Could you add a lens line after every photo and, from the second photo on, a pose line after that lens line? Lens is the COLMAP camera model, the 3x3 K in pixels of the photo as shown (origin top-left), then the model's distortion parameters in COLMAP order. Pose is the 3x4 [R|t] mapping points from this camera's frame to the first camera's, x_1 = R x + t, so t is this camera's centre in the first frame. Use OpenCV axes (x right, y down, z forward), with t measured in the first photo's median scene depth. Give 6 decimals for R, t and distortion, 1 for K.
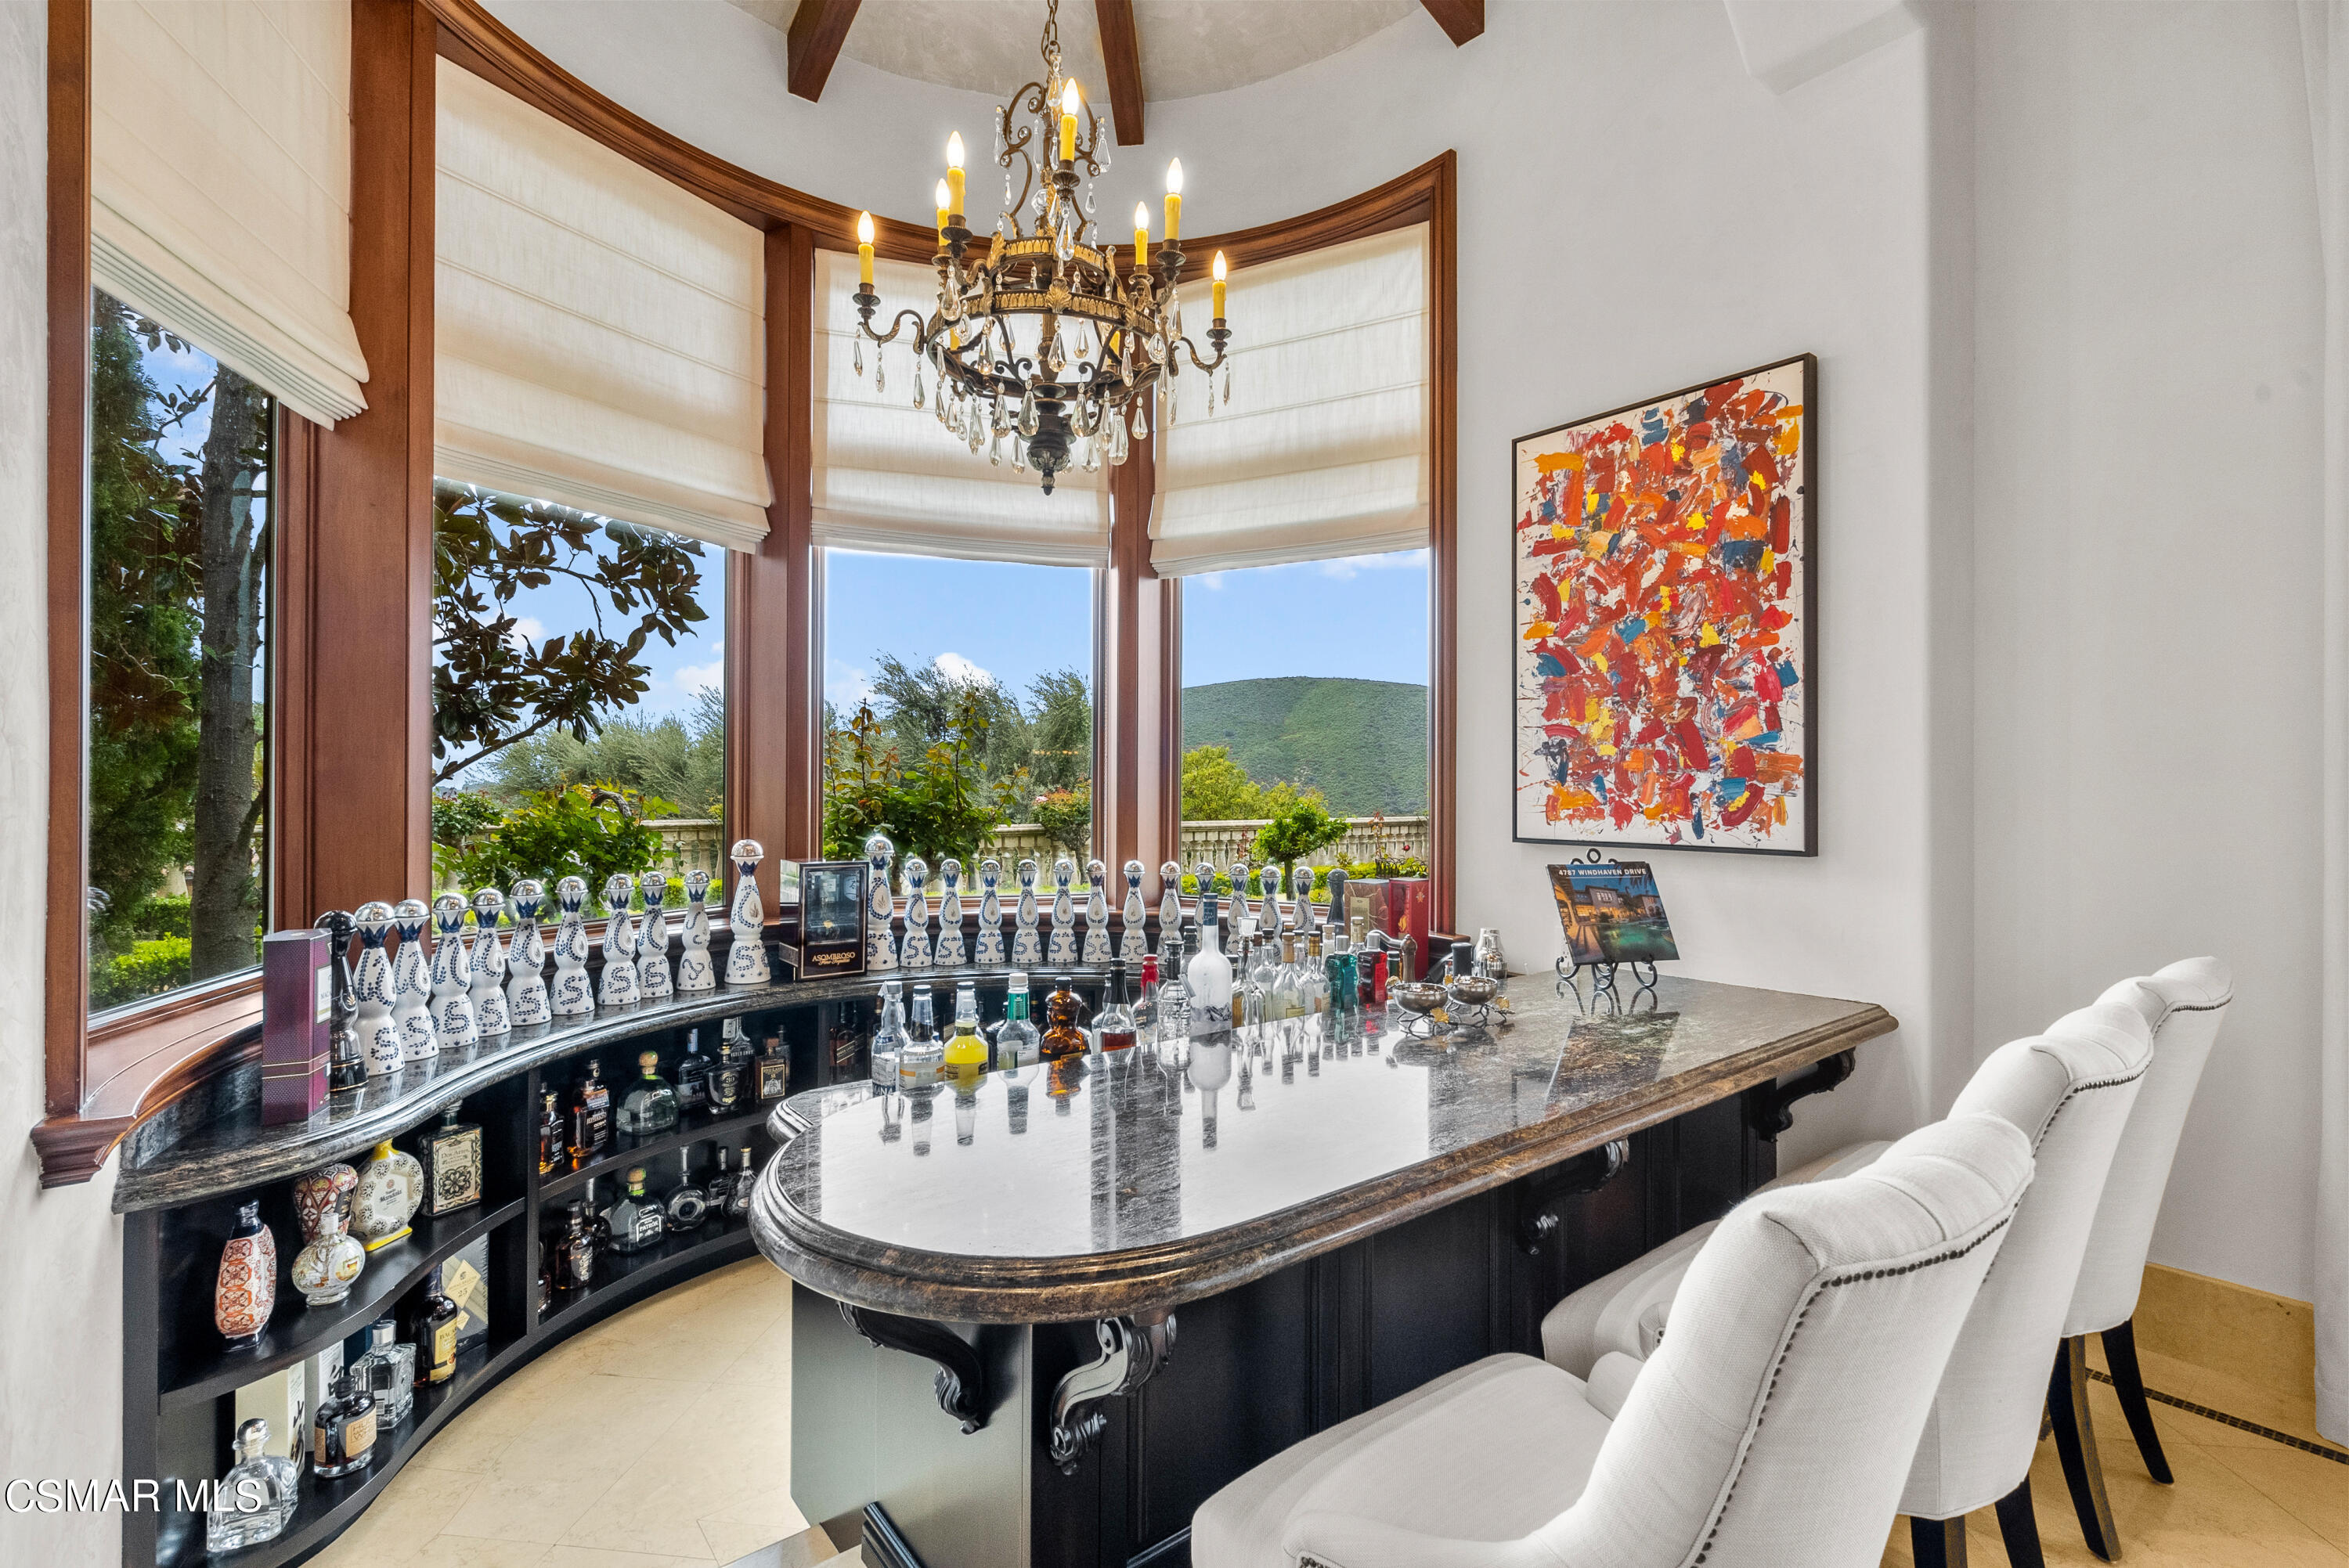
lens RADIAL K [[1066.6, 0, 1174.5], [0, 1066.6, 784.0], [0, 0, 1]] dist [0.000564, 0.000291]
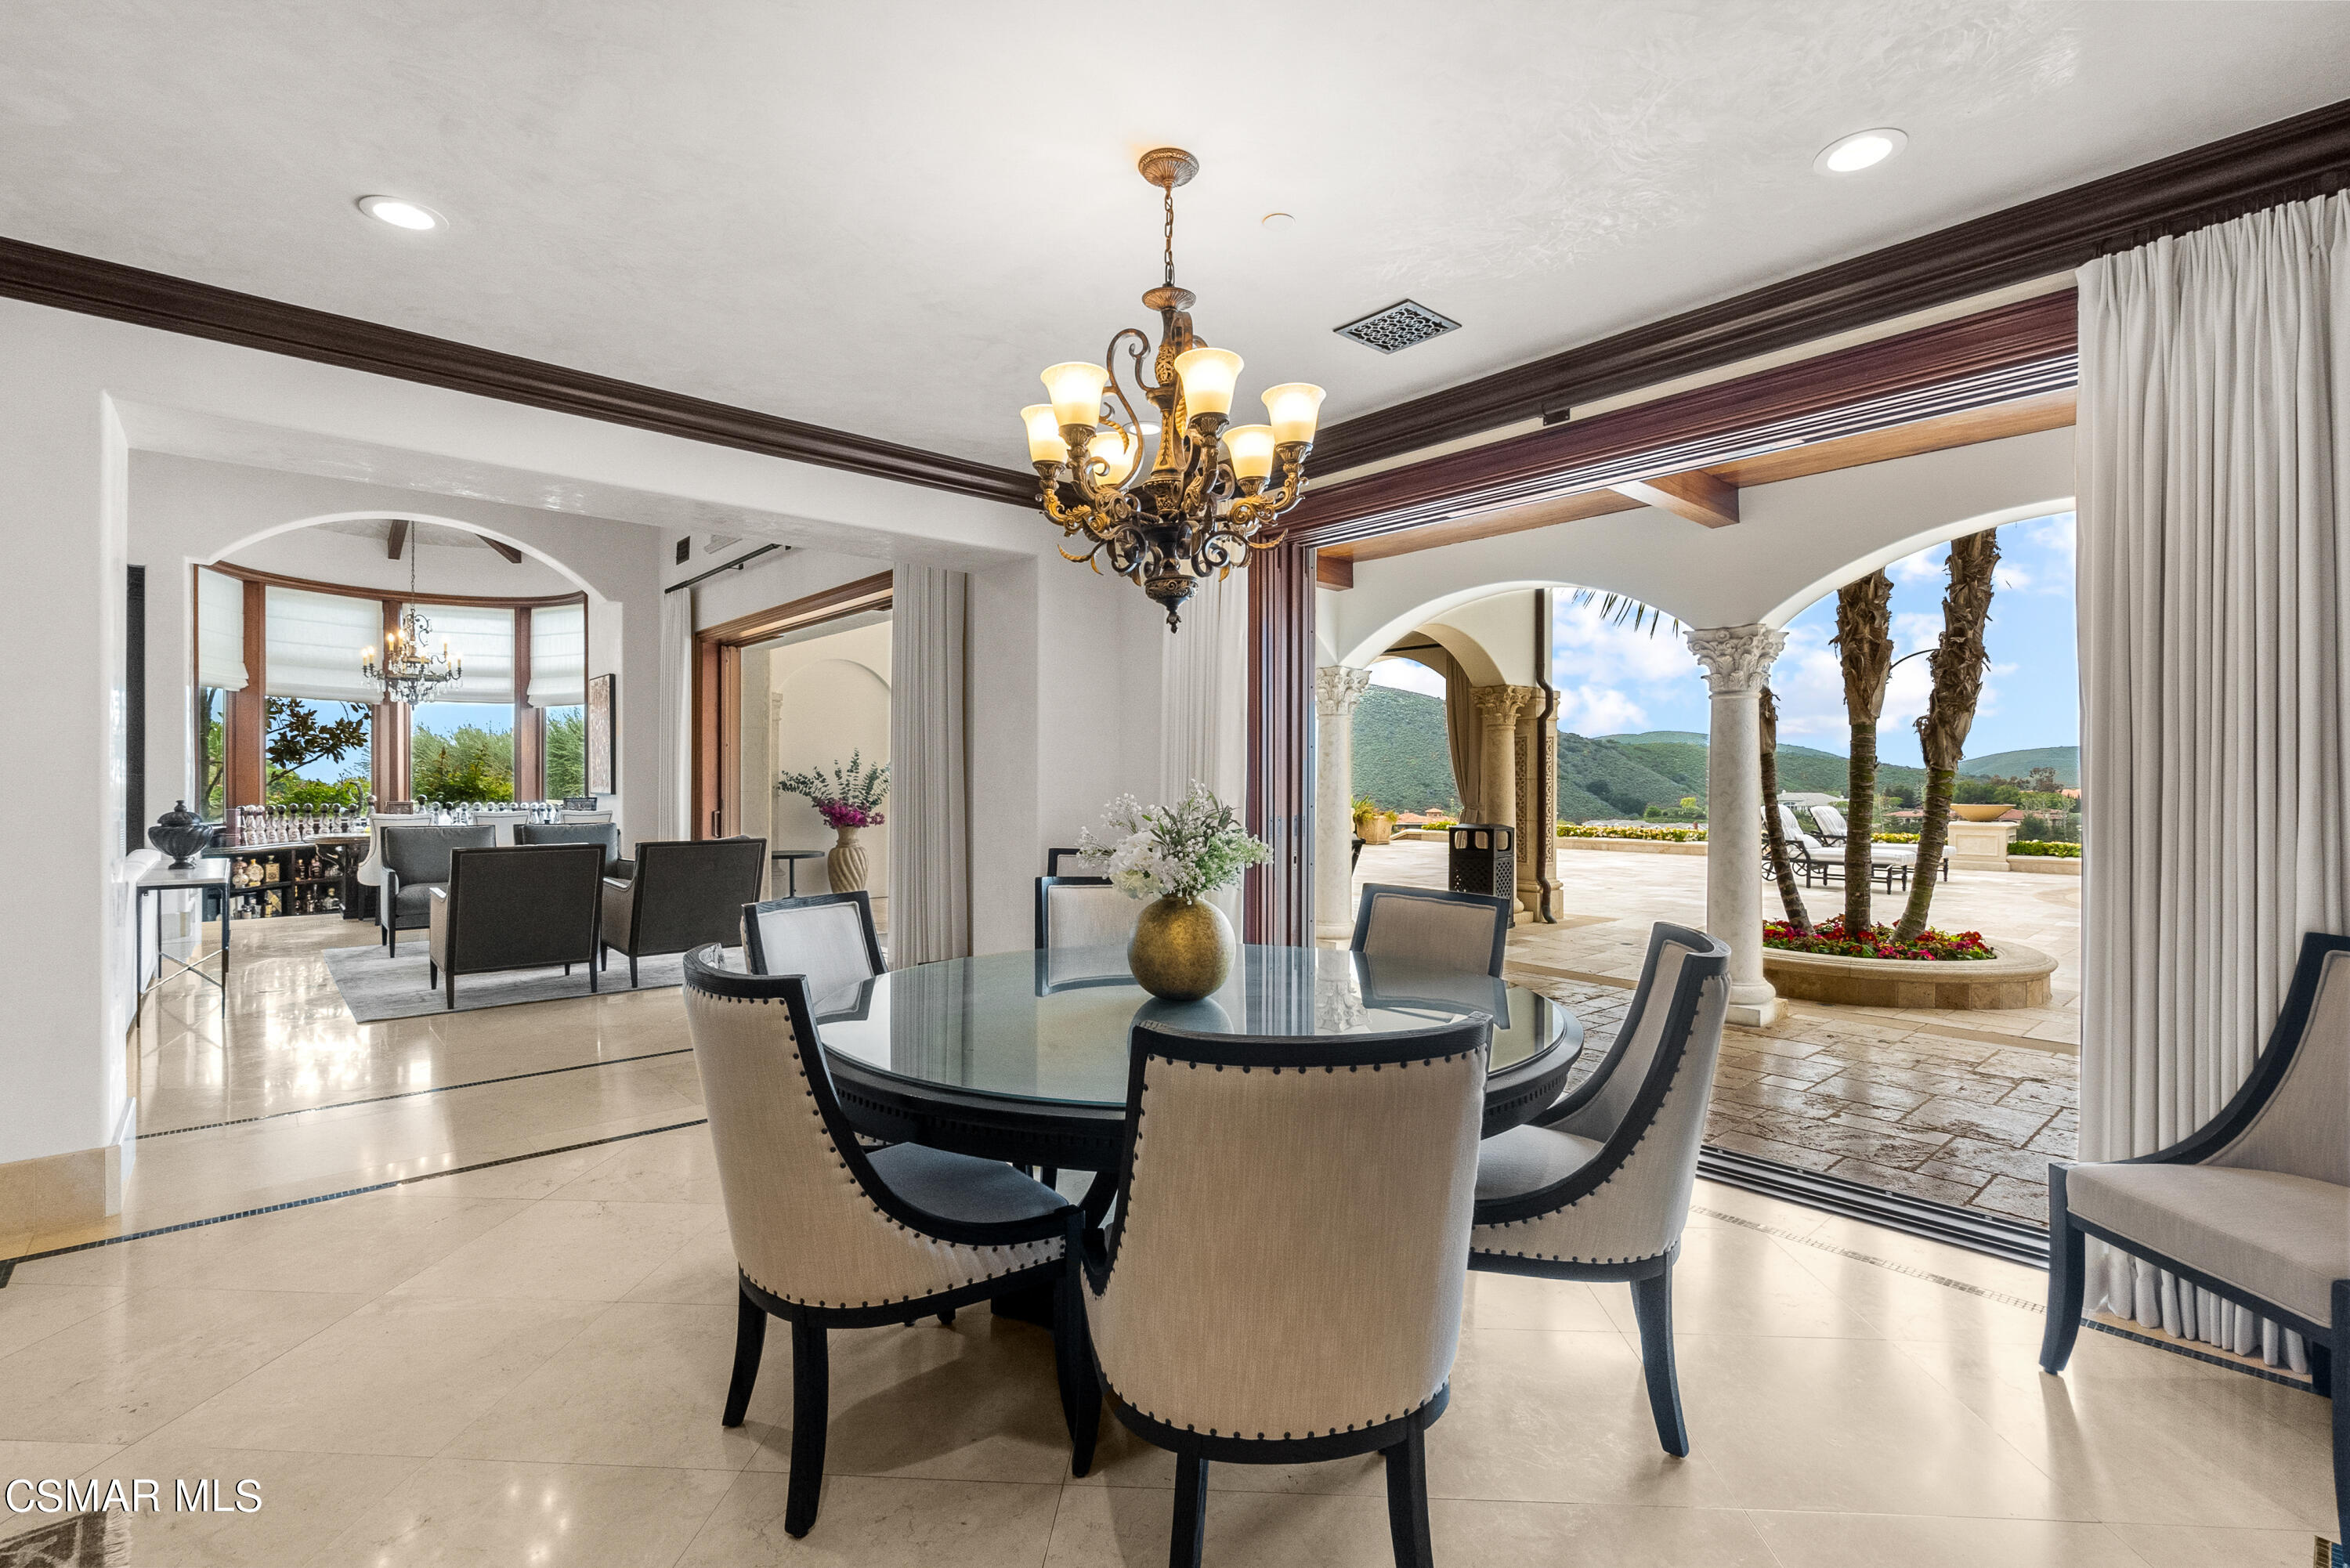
lens RADIAL K [[1067.1, 0, 1175.0], [0, 1067.1, 784.0], [0, 0, 1]] dist [0.000564, 0.000291]
pose [[0.998455, -0.006407, 0.055193, 2.465940], [0.006197, 0.999973, 0.003960, 0.030457], [-0.055217, -0.003612, 0.998468, -3.157348]]
